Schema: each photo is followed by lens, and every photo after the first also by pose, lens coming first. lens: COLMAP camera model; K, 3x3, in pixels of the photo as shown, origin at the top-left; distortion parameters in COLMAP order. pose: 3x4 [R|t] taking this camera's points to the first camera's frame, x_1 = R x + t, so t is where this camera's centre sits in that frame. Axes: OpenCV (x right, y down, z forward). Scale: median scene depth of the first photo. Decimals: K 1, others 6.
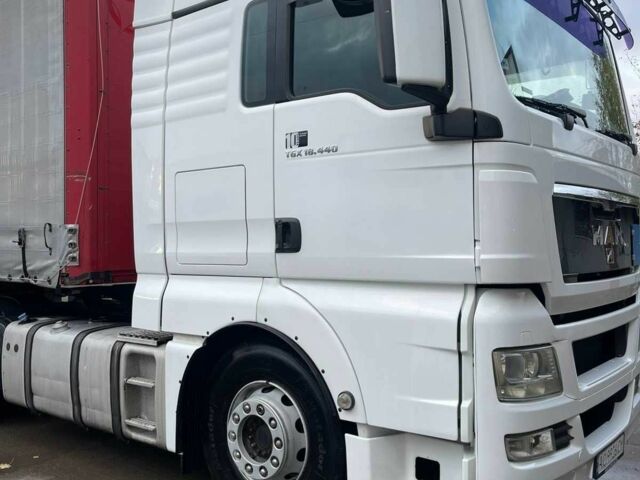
lens RADIAL K [[646.1, 0, 320.0], [0, 646.1, 240.0], [0, 0, 1]] dist [0.140532, -0.249142]
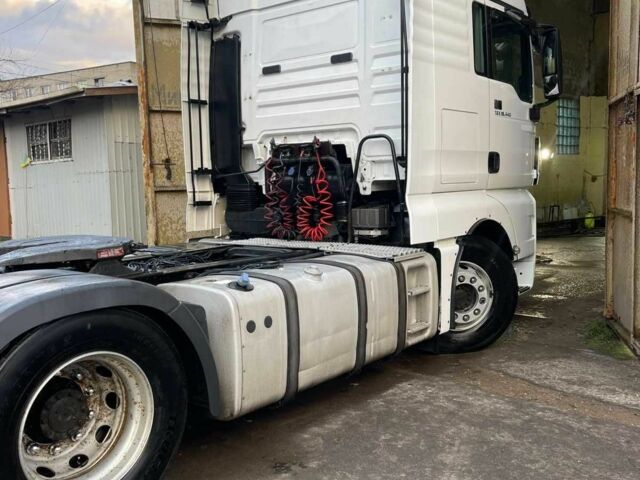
lens RADIAL K [[646.1, 0, 320.0], [0, 646.1, 240.0], [0, 0, 1]] dist [0.140532, -0.249142]
pose [[0.003951, -0.084881, 0.996383, -1.859519], [0.019763, 0.996203, 0.084787, 0.041608], [-0.999797, 0.019357, 0.005613, 1.566363]]
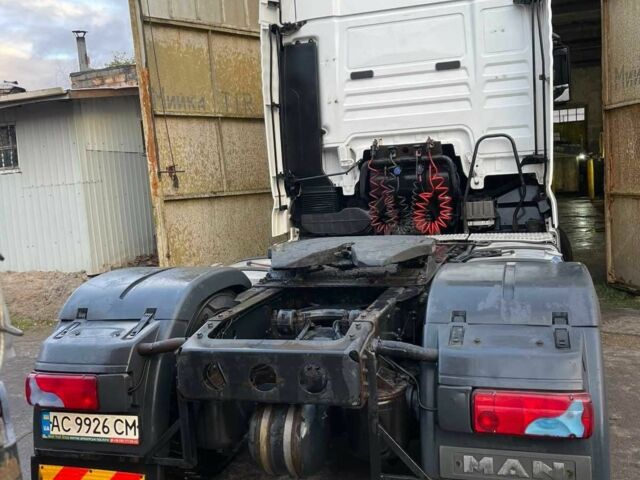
lens RADIAL K [[646.1, 0, 320.0], [0, 646.1, 240.0], [0, 0, 1]] dist [0.140532, -0.249142]
pose [[-0.376783, -0.055150, 0.924658, -1.775582], [0.059109, 0.994760, 0.083417, 0.035267], [-0.924414, 0.086086, -0.371549, 2.274072]]
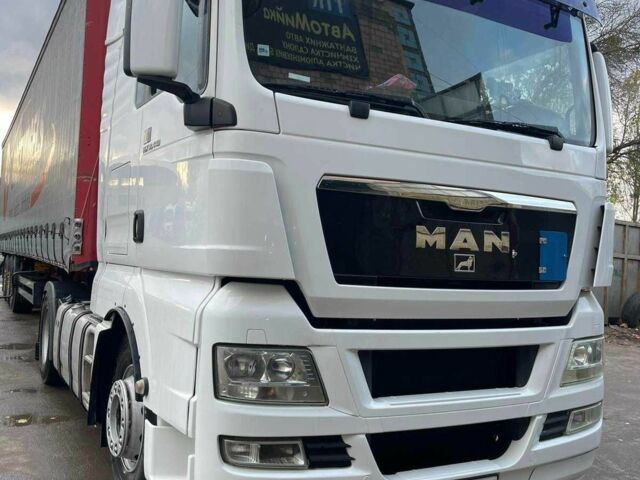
lens RADIAL K [[646.1, 0, 320.0], [0, 646.1, 240.0], [0, 0, 1]] dist [0.140532, -0.249142]
pose [[0.921007, 0.039415, -0.387547, 0.675568], [-0.051496, 0.998456, -0.020834, 0.023106], [0.386127, 0.039145, 0.921615, 0.146210]]
